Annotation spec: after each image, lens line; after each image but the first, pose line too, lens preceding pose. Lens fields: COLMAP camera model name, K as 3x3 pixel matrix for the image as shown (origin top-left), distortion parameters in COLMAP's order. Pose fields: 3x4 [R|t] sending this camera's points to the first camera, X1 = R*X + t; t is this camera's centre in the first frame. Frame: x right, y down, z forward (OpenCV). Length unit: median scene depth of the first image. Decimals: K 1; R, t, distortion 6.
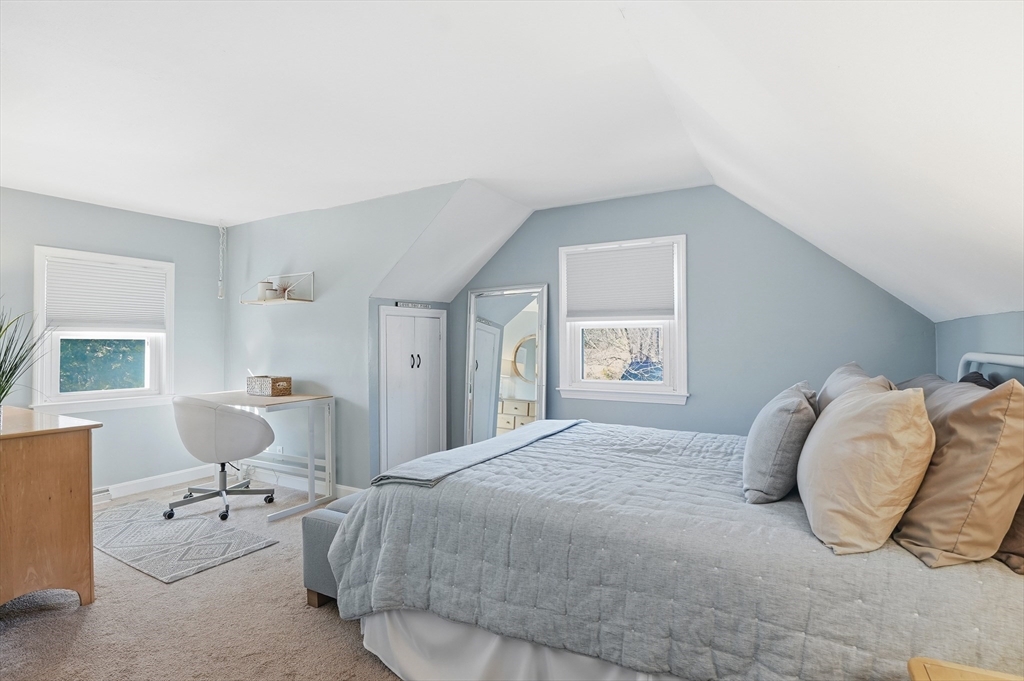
lens RADIAL K [[509.5, 0, 508.2], [0, 509.5, 340.6], [0, 0, 1]] dist [-0.024059, 0.000071]
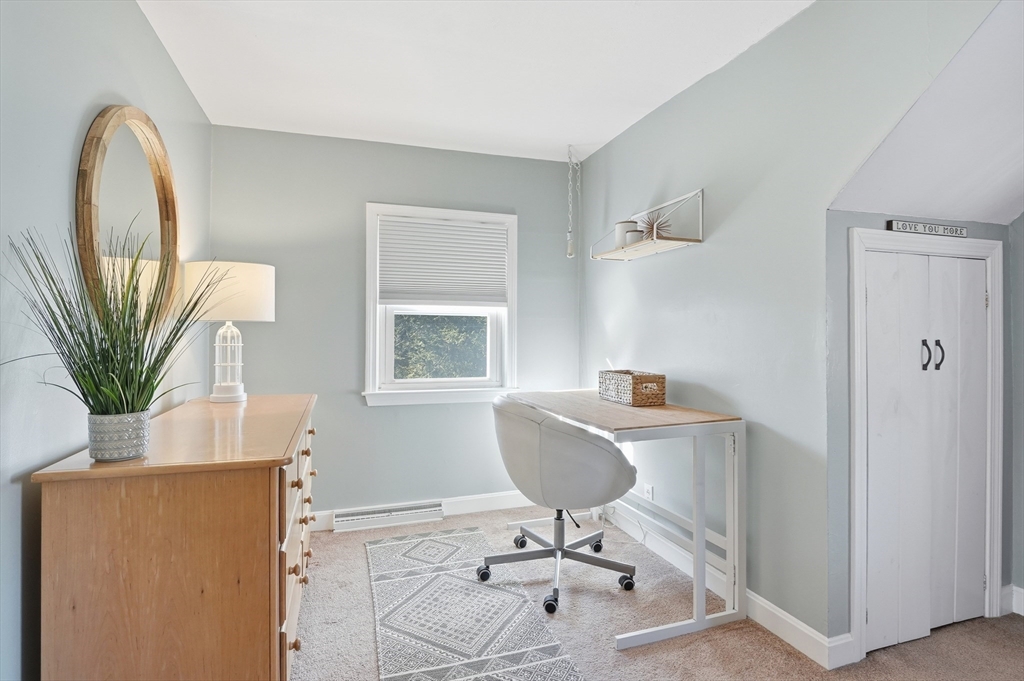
lens RADIAL K [[491.1, 0, 510.8], [0, 491.1, 326.0], [0, 0, 1]] dist [-0.018183, -0.000134]
pose [[0.741427, -0.005655, -0.671010, -0.186585], [-0.000877, 0.999955, -0.009397, 0.021428], [0.671034, 0.007556, 0.741389, 0.476847]]
